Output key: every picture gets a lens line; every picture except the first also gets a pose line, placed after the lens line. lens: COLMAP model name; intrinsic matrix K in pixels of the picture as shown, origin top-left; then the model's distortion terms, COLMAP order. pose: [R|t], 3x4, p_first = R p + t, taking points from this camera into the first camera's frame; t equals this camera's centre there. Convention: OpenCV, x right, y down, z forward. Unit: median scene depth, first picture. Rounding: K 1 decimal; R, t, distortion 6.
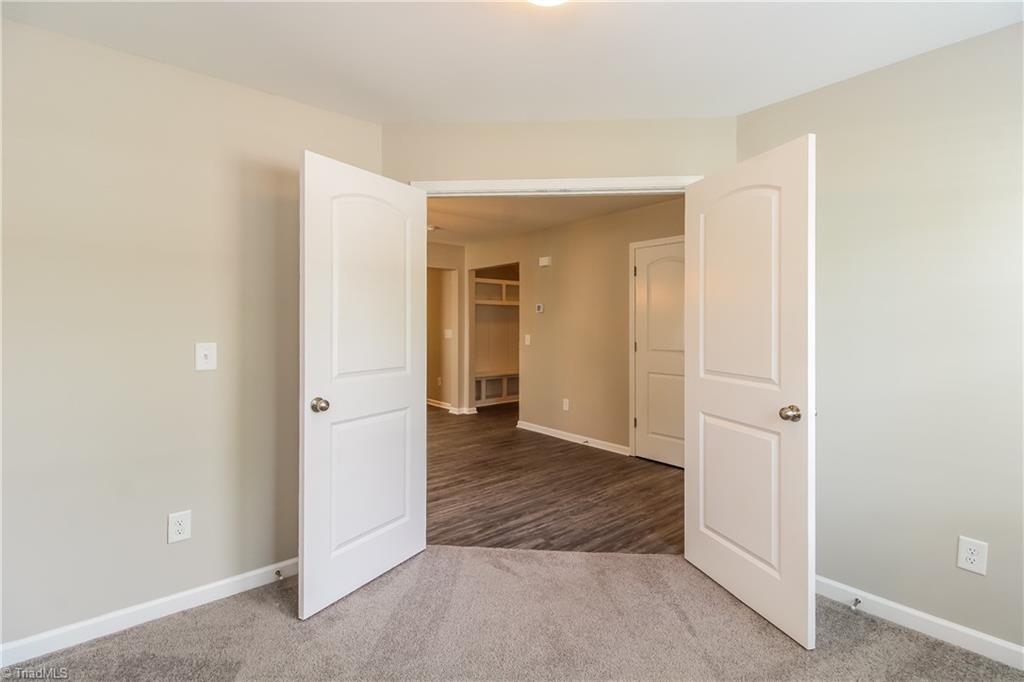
lens RADIAL K [[467.4, 0, 512.2], [0, 467.4, 335.3], [0, 0, 1]] dist [0.001973, 0.000477]
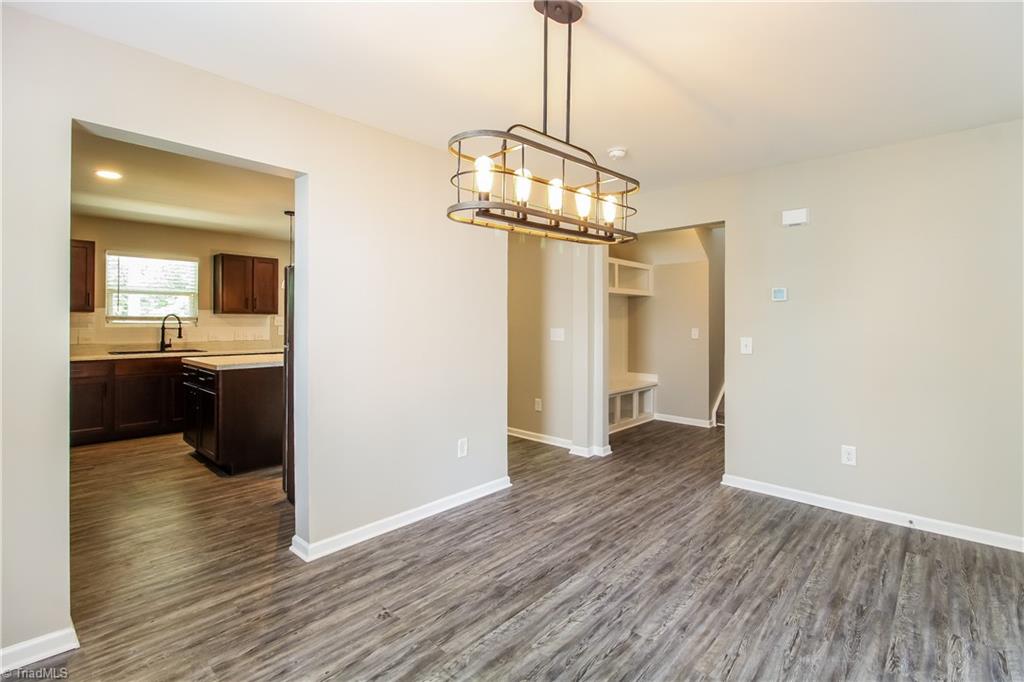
lens RADIAL K [[467.4, 0, 511.1], [0, 467.4, 321.1], [0, 0, 1]] dist [0.001973, 0.000477]
pose [[0.991204, 0.007012, 0.132157, -0.303271], [-0.003722, 0.999677, -0.025122, -0.003882], [-0.132290, 0.024409, 0.990910, 0.356407]]
